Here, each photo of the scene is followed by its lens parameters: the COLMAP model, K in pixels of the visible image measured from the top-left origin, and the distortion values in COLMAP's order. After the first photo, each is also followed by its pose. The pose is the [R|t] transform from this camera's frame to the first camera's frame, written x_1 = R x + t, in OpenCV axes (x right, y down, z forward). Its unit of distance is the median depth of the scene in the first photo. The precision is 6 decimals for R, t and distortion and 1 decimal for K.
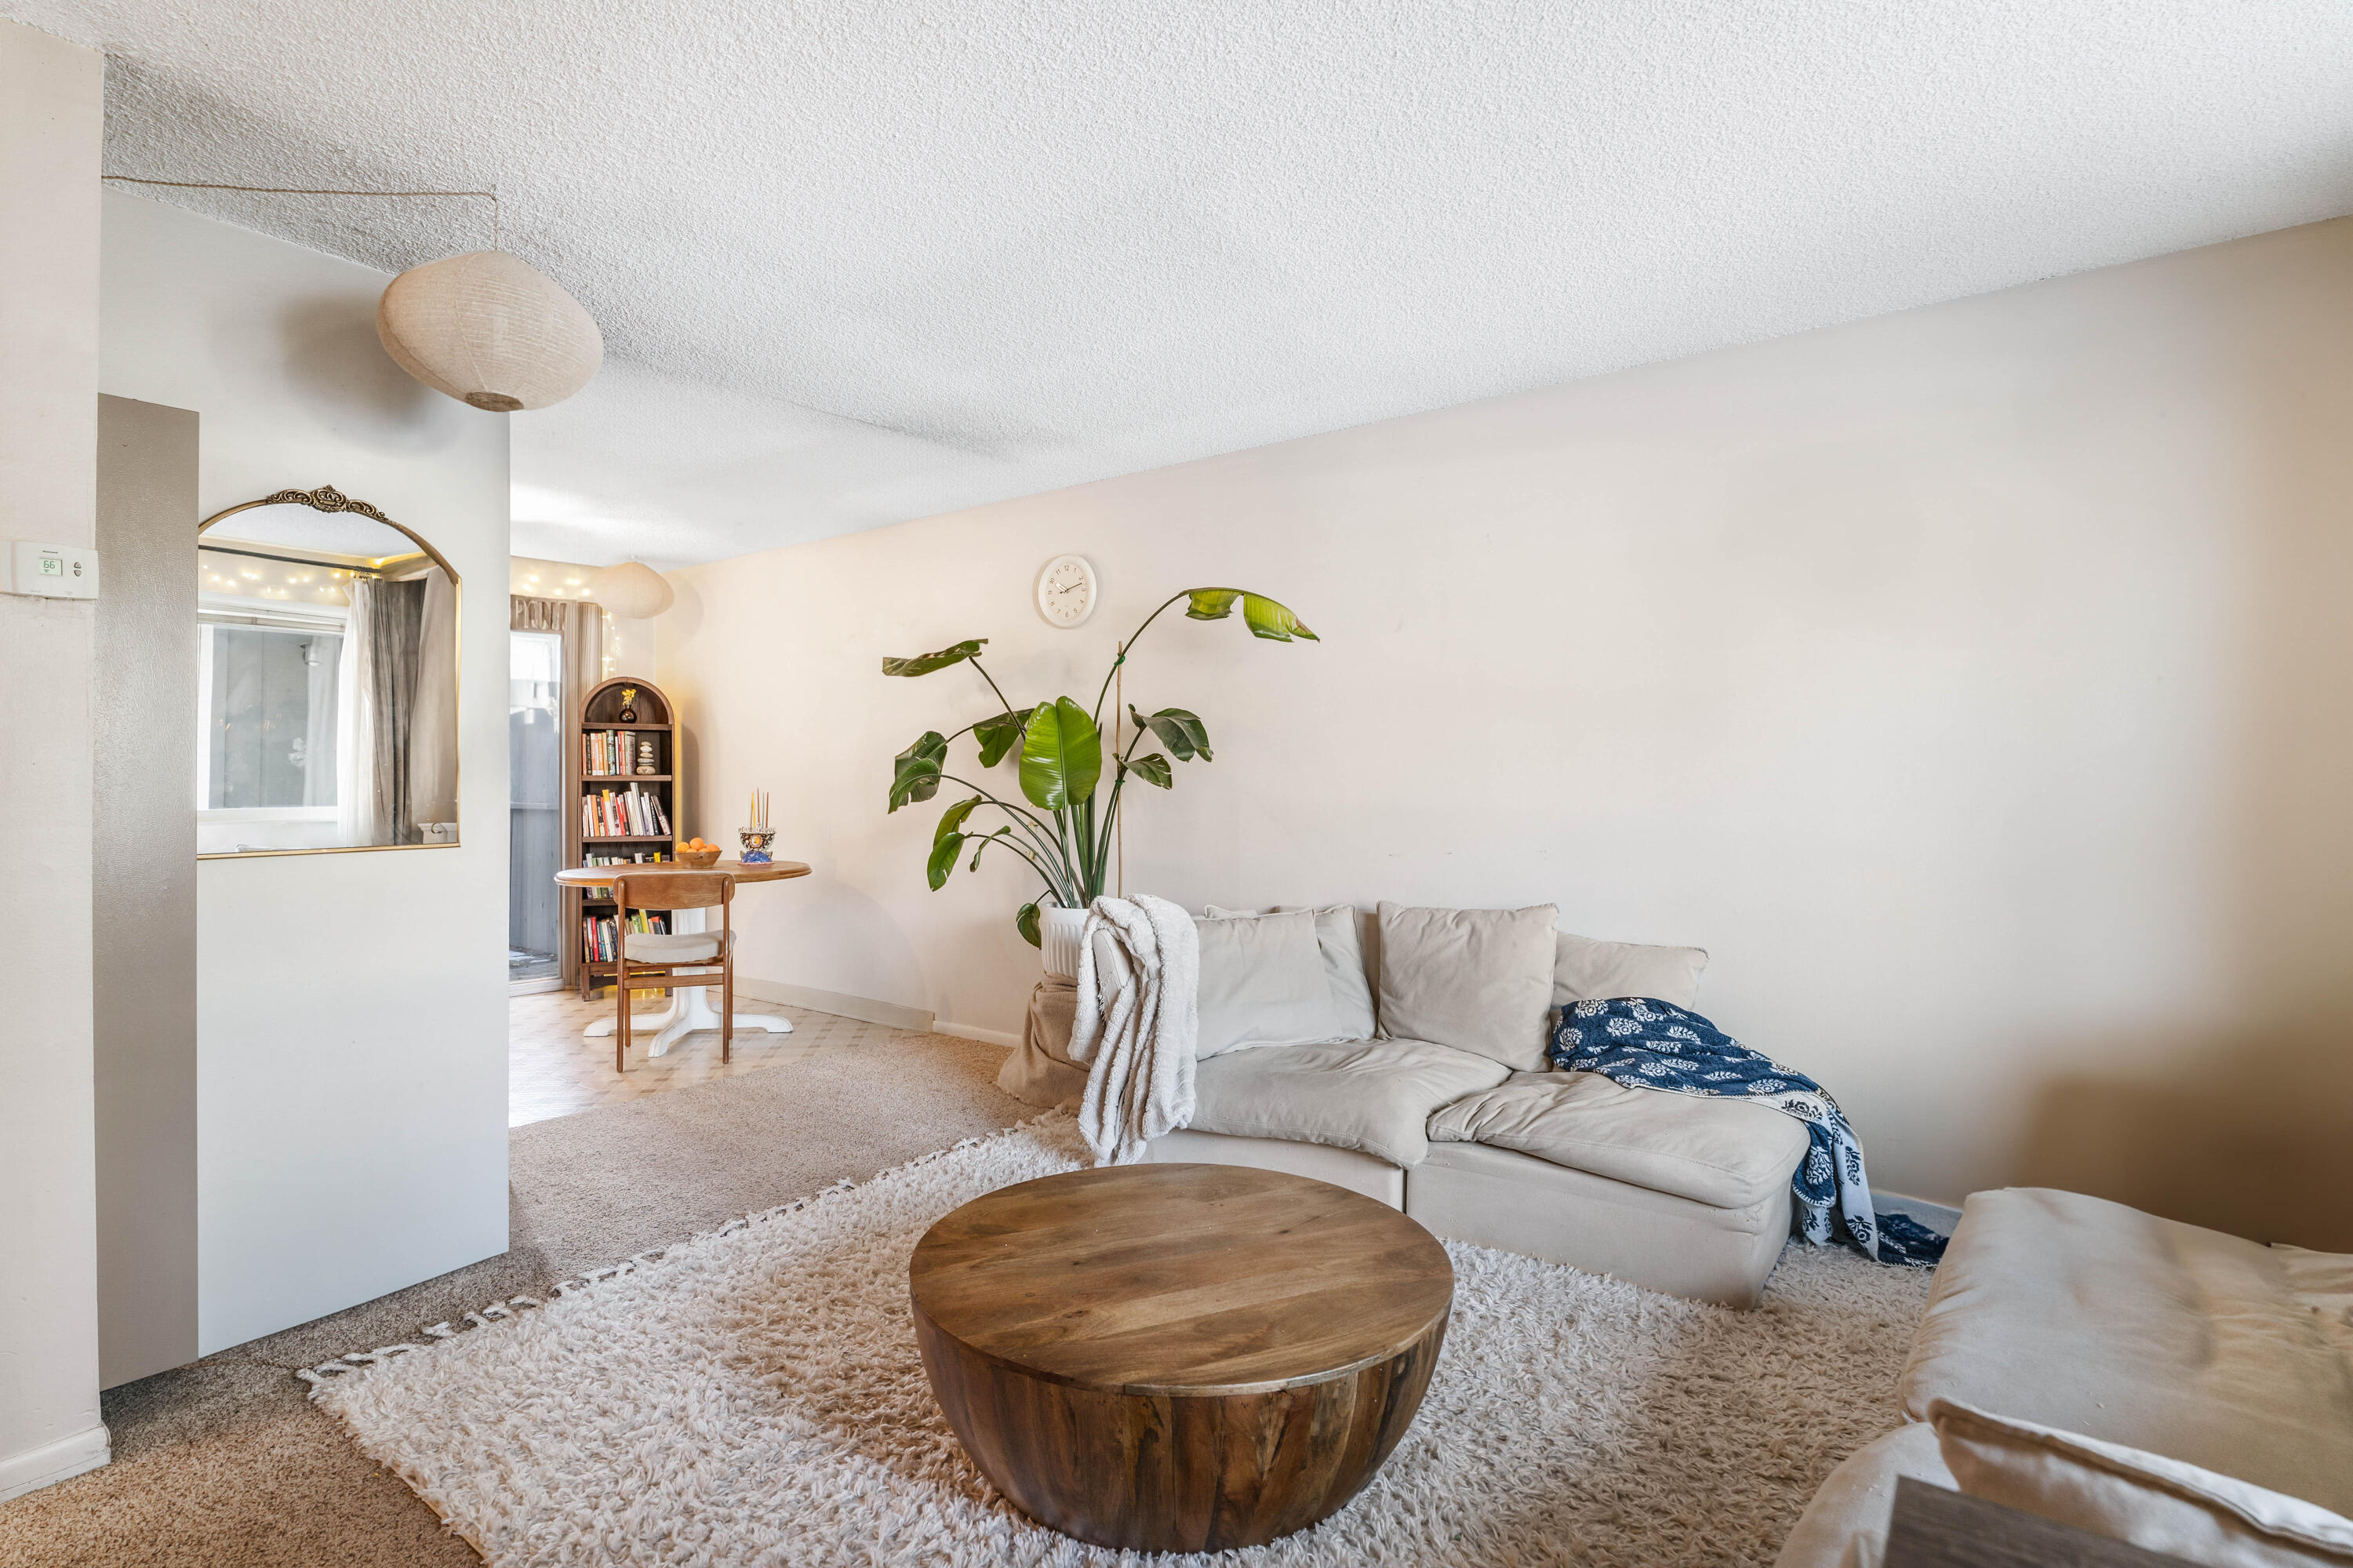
lens RADIAL K [[1131.3, 0, 1176.5], [0, 1131.3, 784.0], [0, 0, 1]] dist [-0.021274, -0.000182]
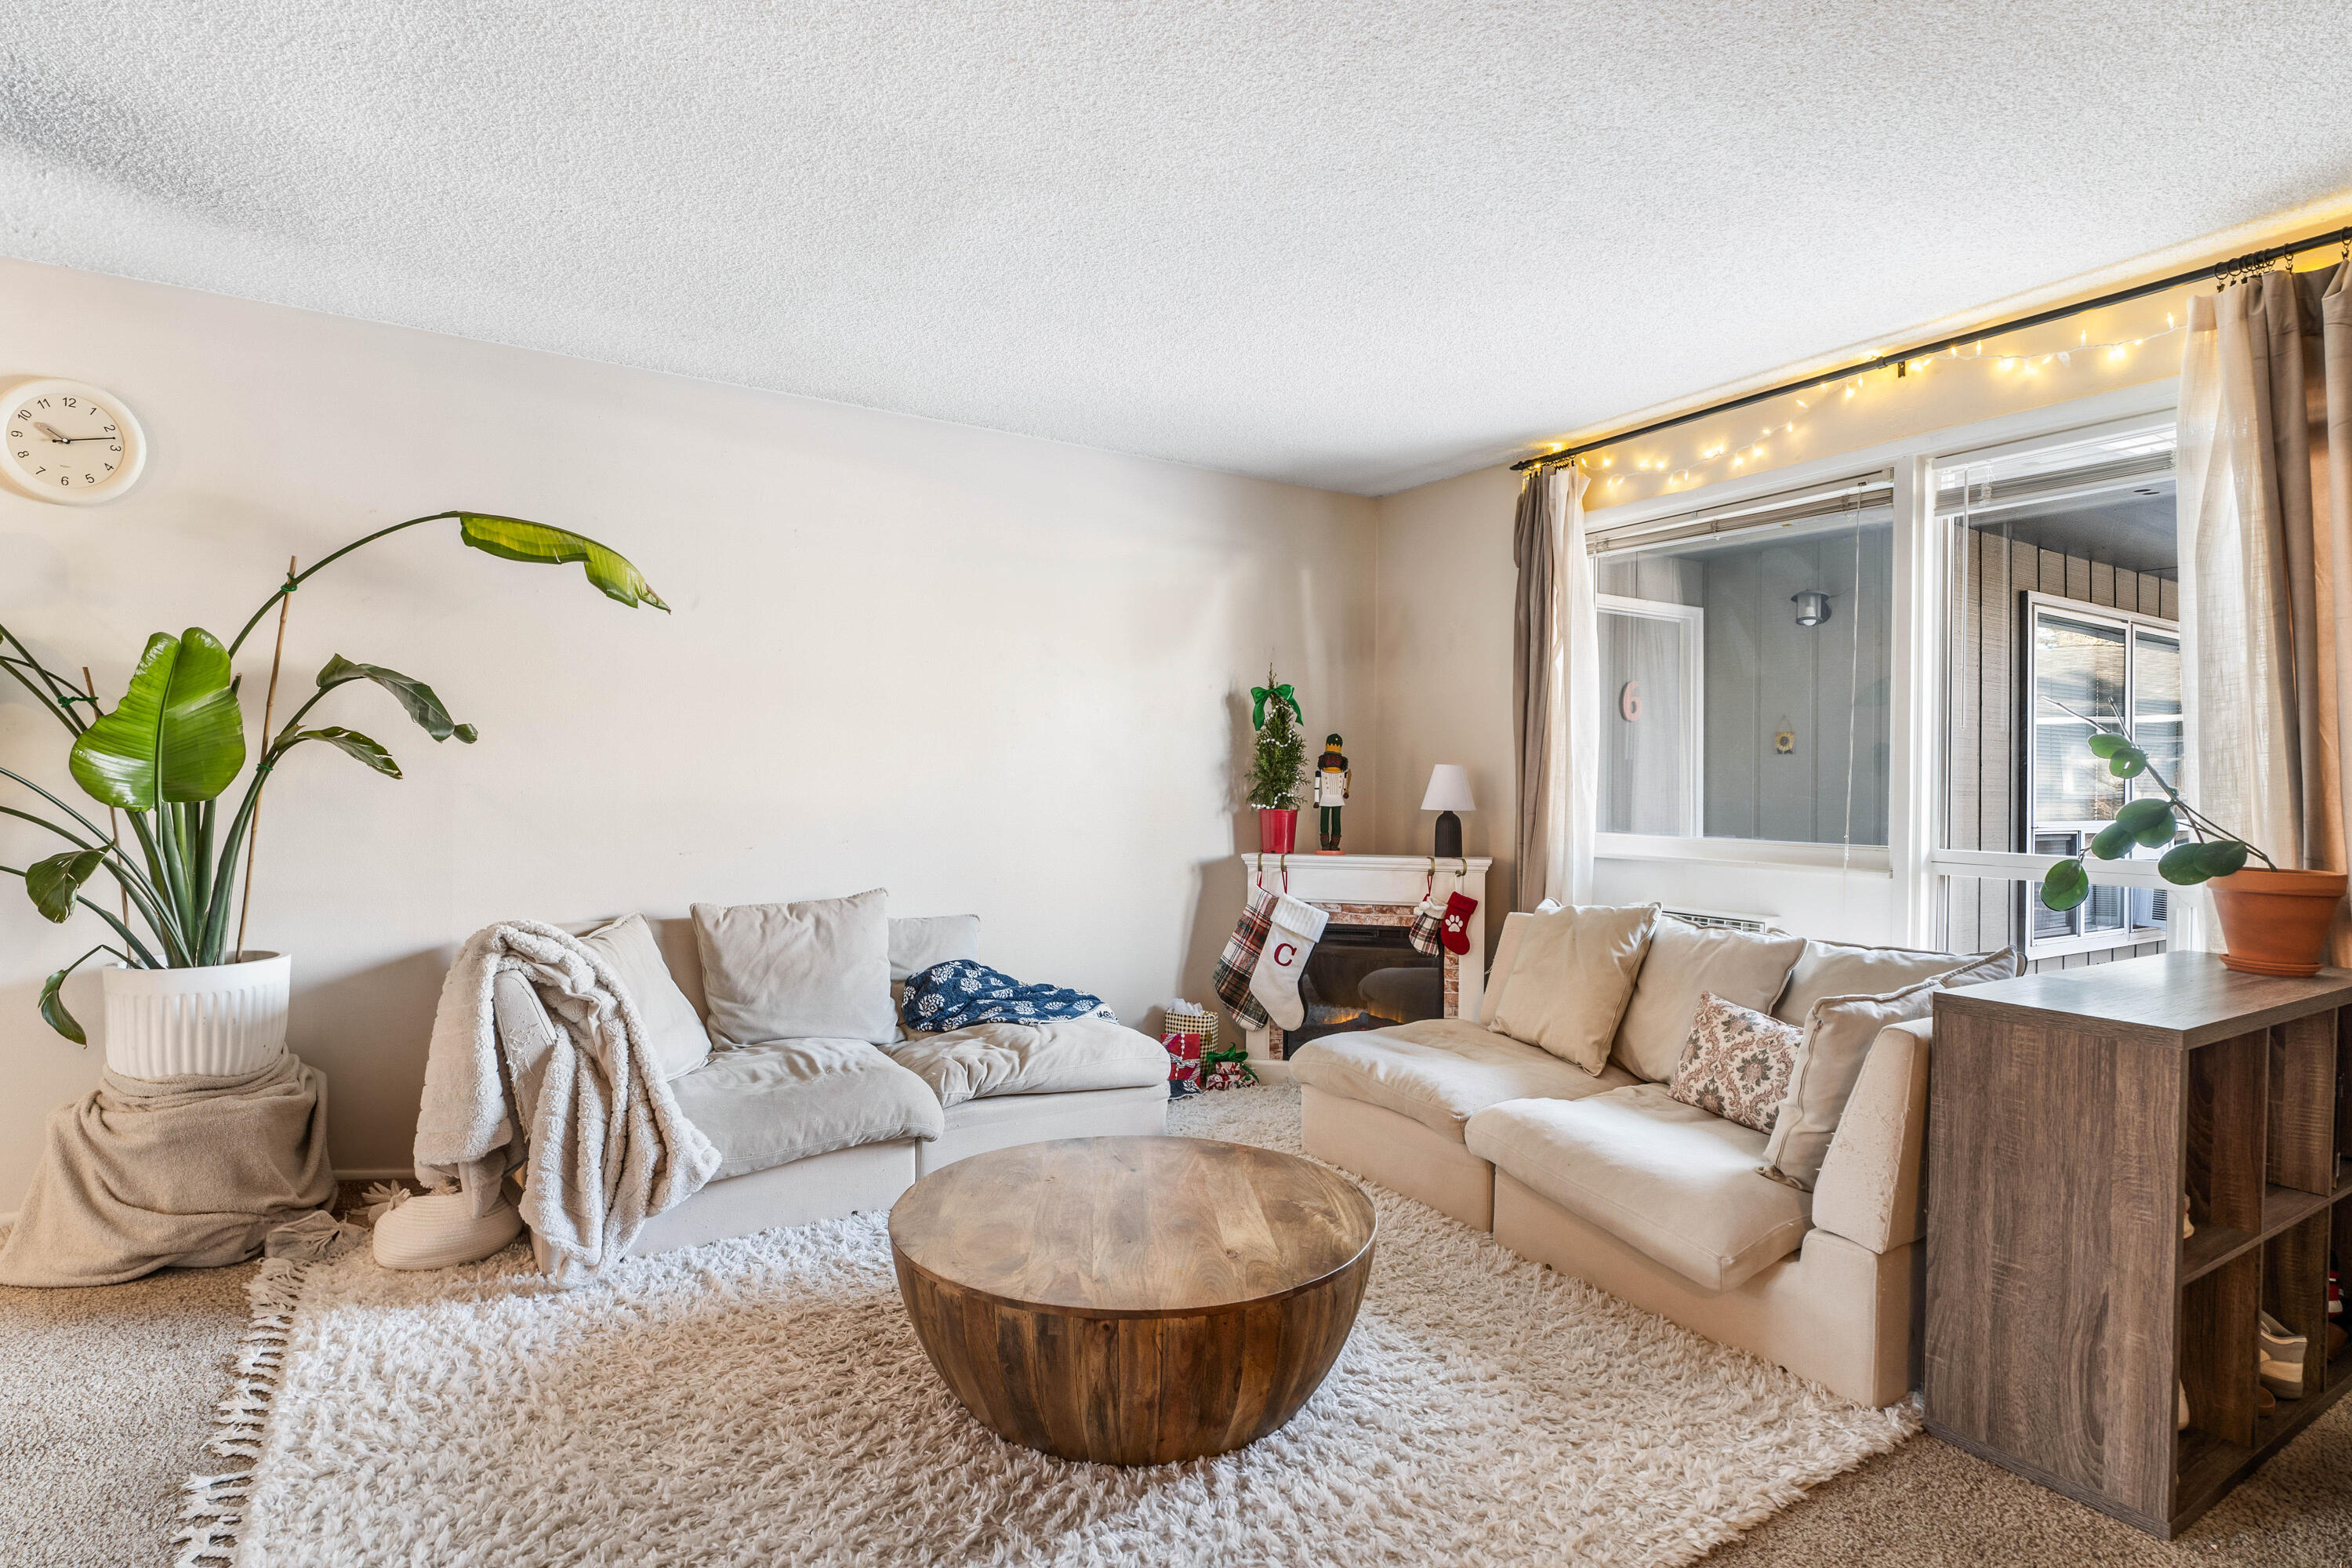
lens RADIAL K [[1181.5, 0, 1176.0], [0, 1181.5, 784.0], [0, 0, 1]] dist [-0.022257, -0.000273]
pose [[0.363003, 0.005591, 0.931771, -0.616394], [-0.015558, 0.999879, 0.000061, 0.000673], [-0.931658, -0.014518, 0.363046, 0.318154]]
